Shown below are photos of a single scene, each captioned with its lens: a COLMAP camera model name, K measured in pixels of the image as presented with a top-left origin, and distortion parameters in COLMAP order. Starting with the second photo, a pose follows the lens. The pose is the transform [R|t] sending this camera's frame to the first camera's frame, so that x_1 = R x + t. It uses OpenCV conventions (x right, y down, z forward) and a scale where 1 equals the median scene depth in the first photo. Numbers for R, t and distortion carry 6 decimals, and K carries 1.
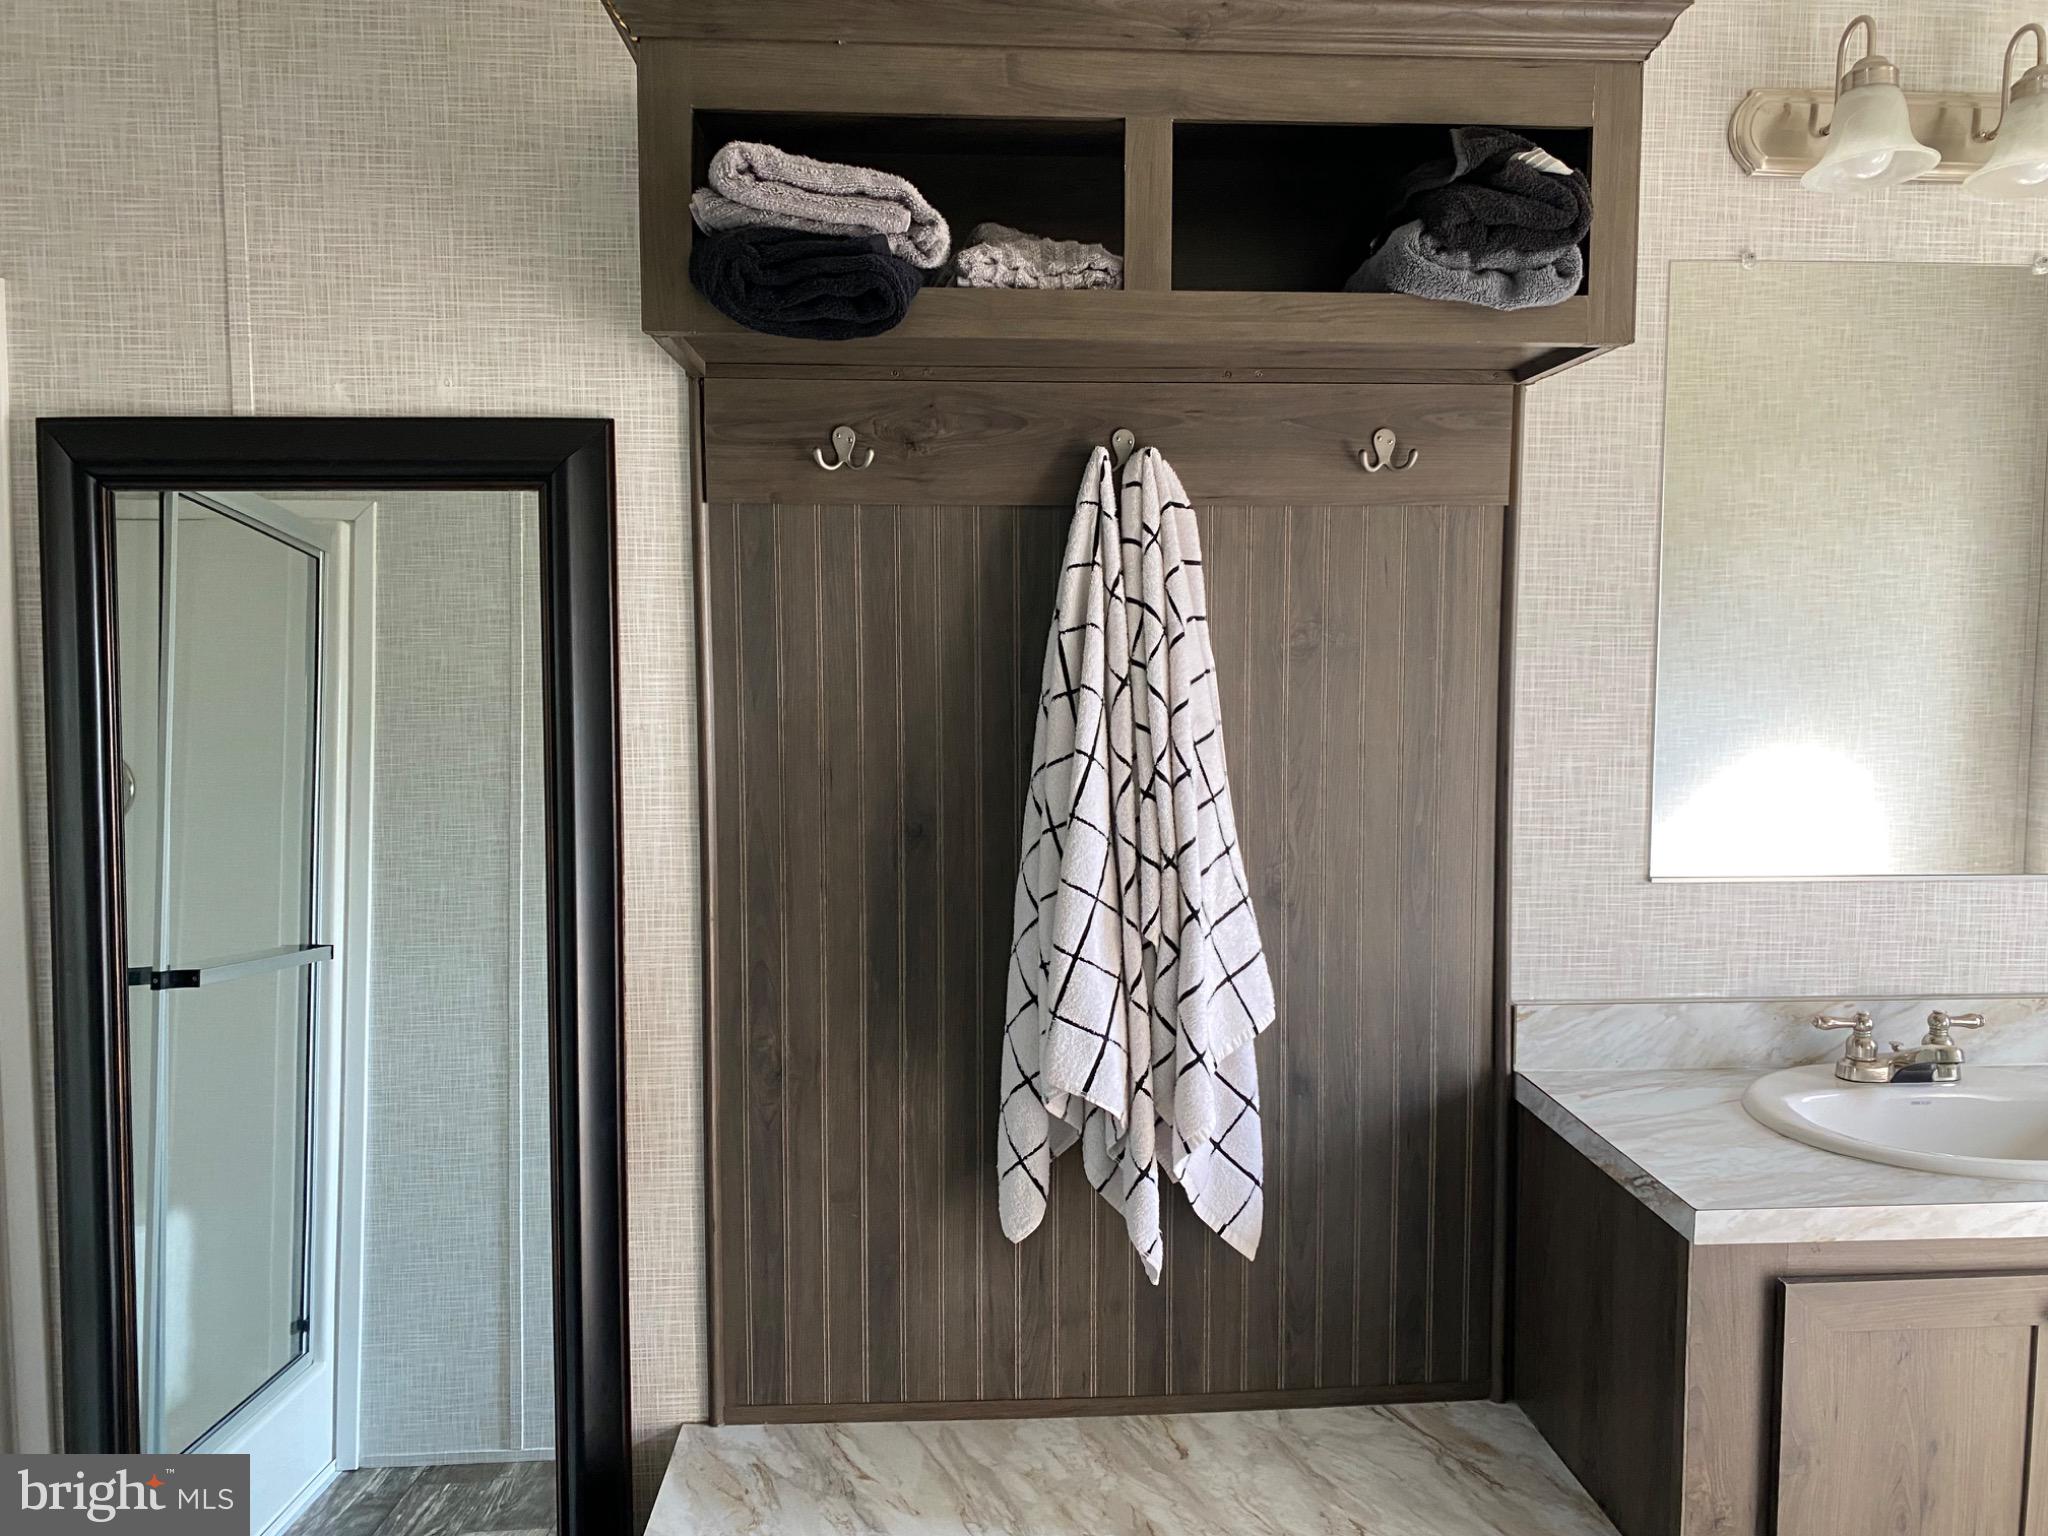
lens RADIAL K [[1556.1, 0, 1028.9], [0, 1556.1, 765.2], [0, 0, 1]] dist [0.025997, -0.038368]
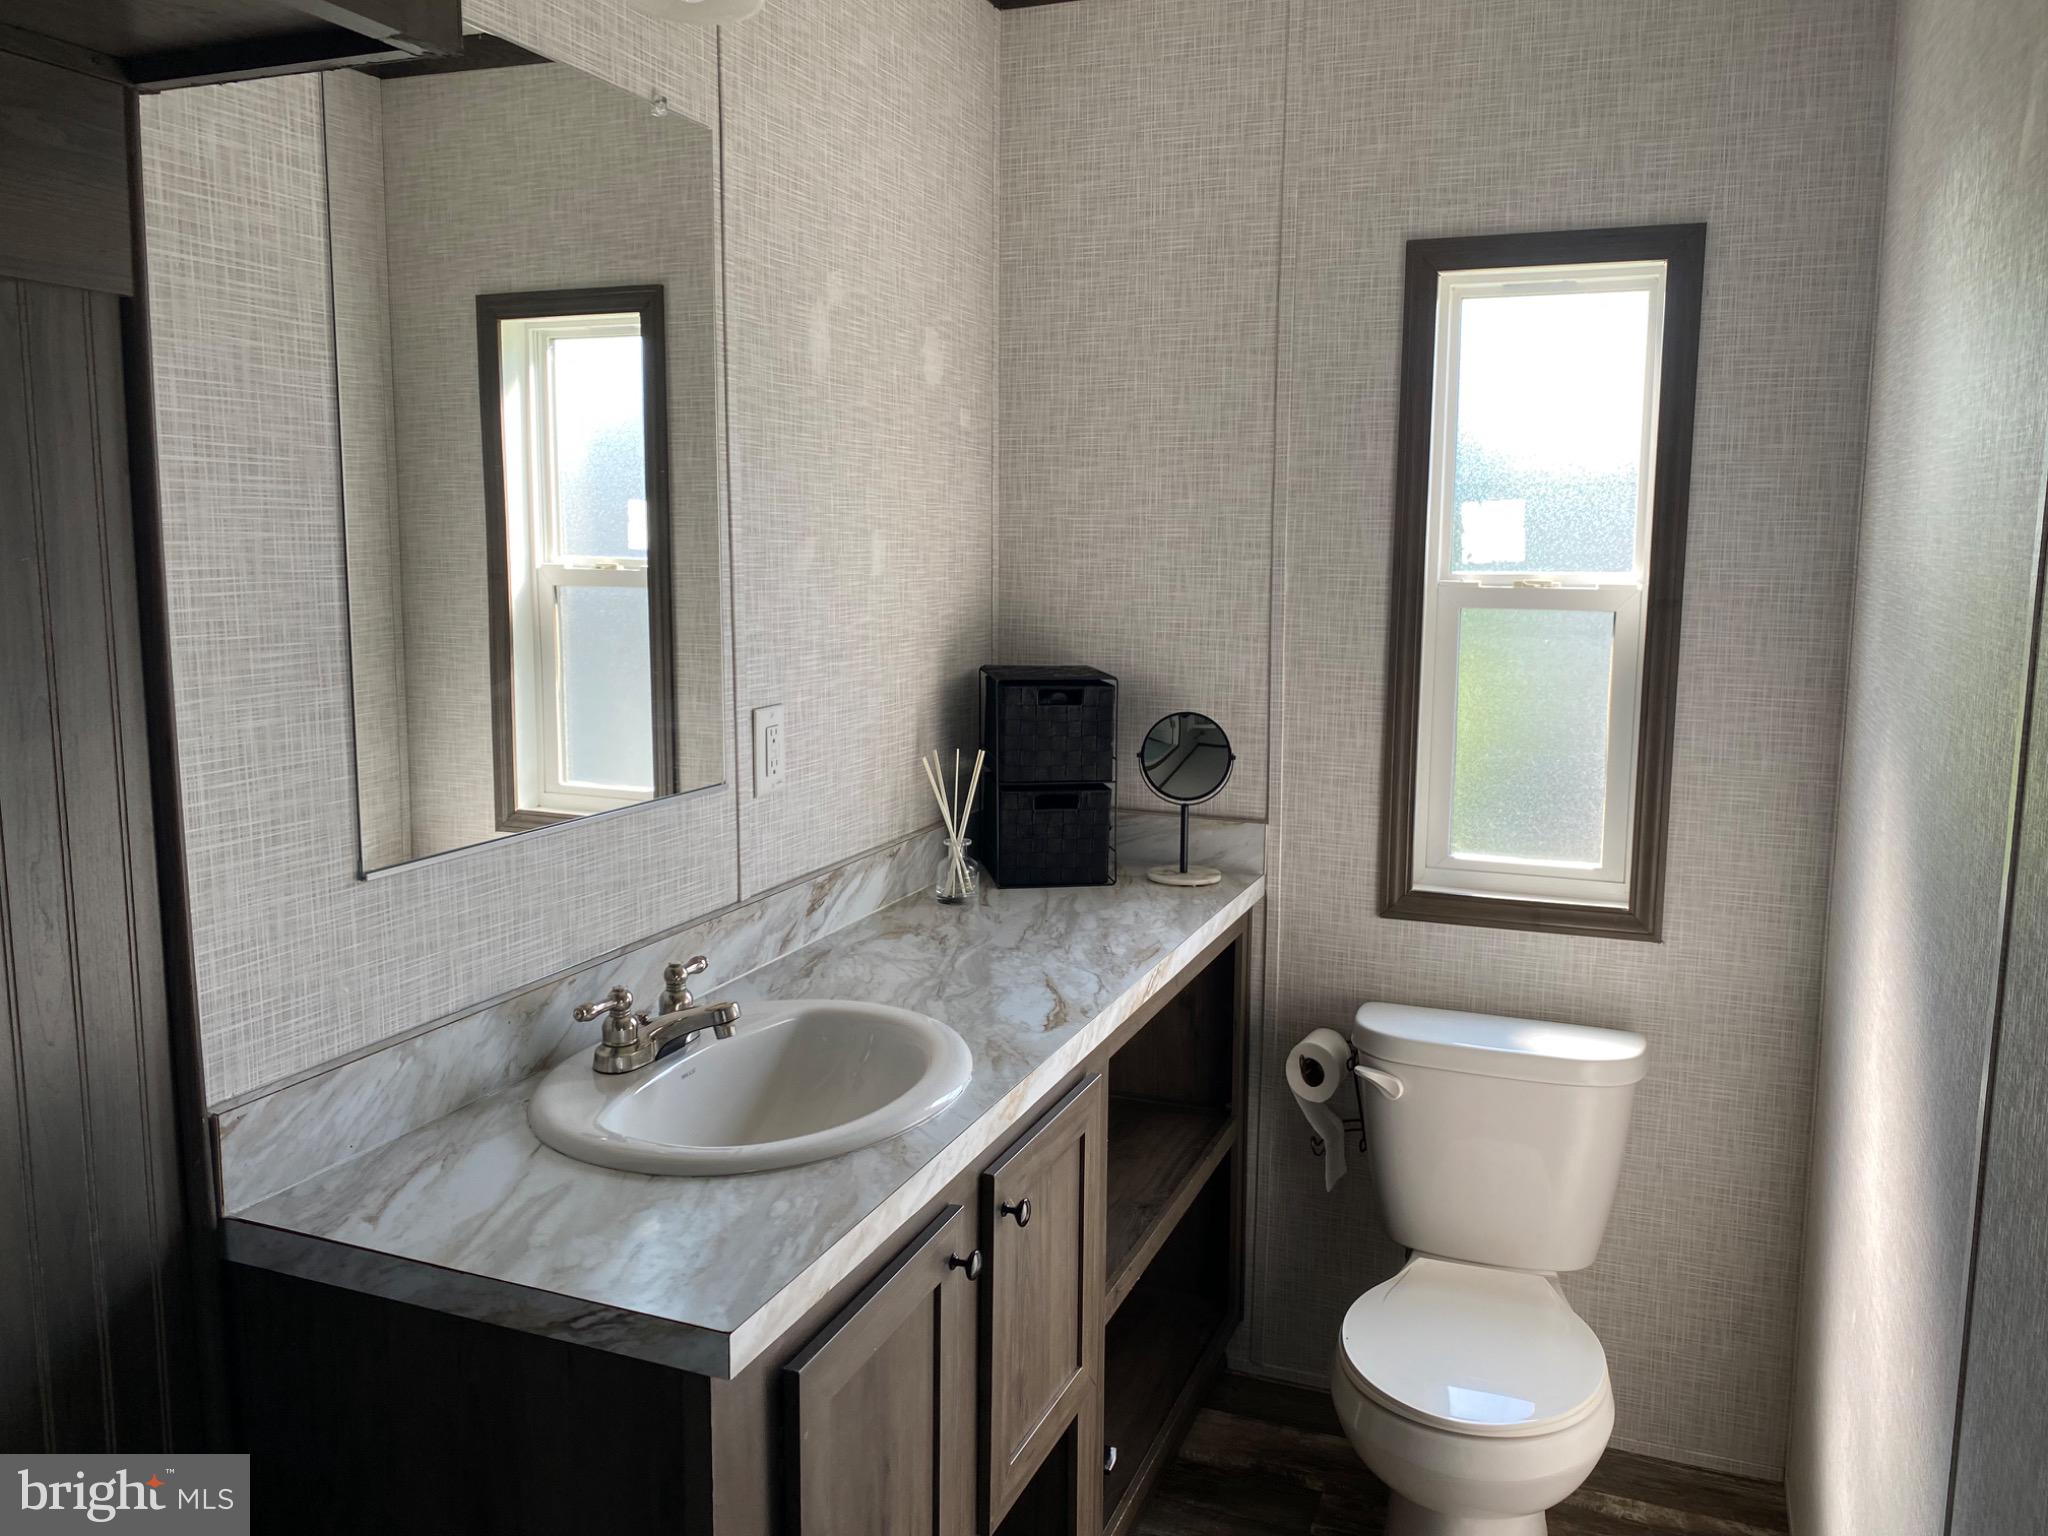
lens RADIAL K [[1556.1, 0, 1022.3], [0, 1556.1, 755.3], [0, 0, 1]] dist [0.025997, -0.038368]
pose [[0.423859, -0.120755, 0.897642, -0.098027], [0.067434, 0.992529, 0.101678, -0.032348], [-0.903214, 0.017435, 0.428835, 0.443391]]
